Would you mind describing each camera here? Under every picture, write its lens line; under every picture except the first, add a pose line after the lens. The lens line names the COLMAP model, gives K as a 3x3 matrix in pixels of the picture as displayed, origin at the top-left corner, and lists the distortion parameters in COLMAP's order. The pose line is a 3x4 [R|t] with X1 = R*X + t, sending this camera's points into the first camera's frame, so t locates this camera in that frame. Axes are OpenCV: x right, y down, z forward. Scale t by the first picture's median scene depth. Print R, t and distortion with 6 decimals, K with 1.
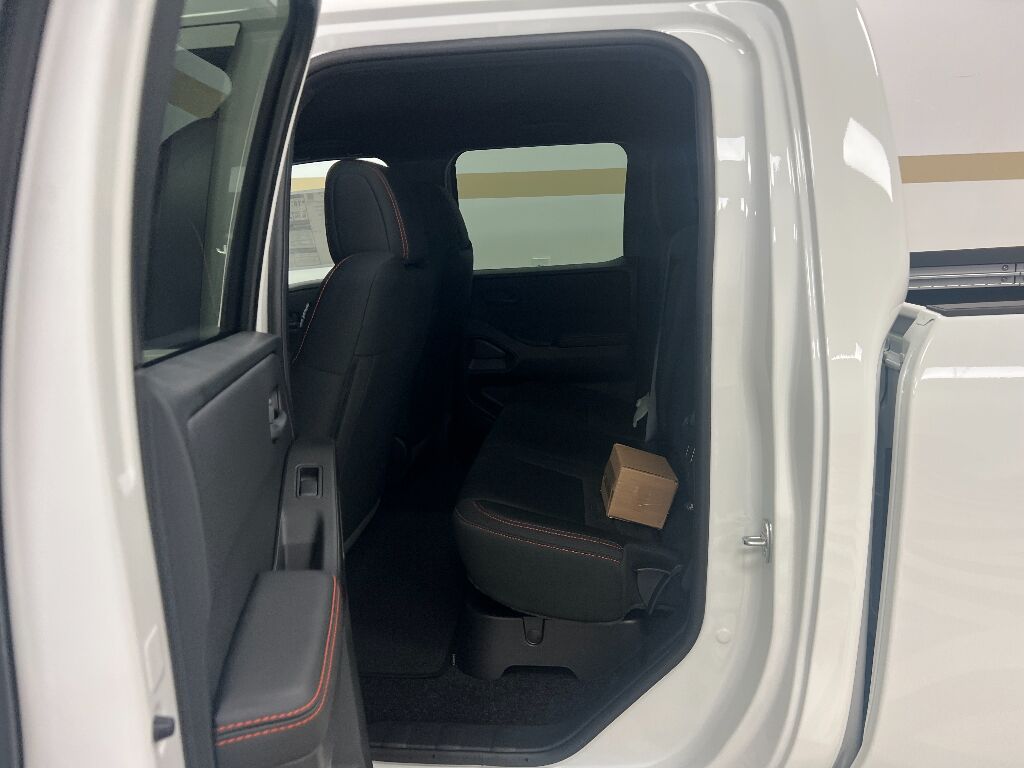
lens RADIAL K [[761.2, 0, 514.7], [0, 761.2, 366.7], [0, 0, 1]] dist [0.078010, -0.091592]
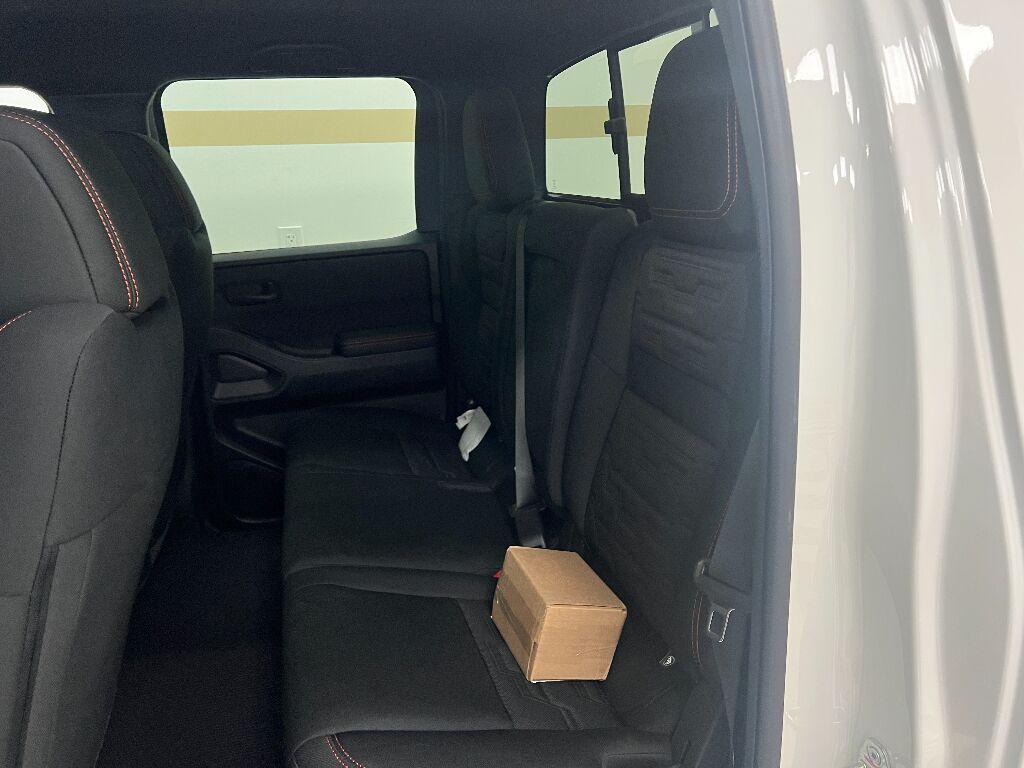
lens RADIAL K [[761.2, 0, 514.7], [0, 761.2, 366.7], [0, 0, 1]] dist [0.078010, -0.091592]
pose [[0.927774, -0.104707, 0.358152, -0.073100], [0.073770, 0.992347, 0.099018, -0.102546], [-0.365779, -0.065446, 0.928398, 0.329359]]
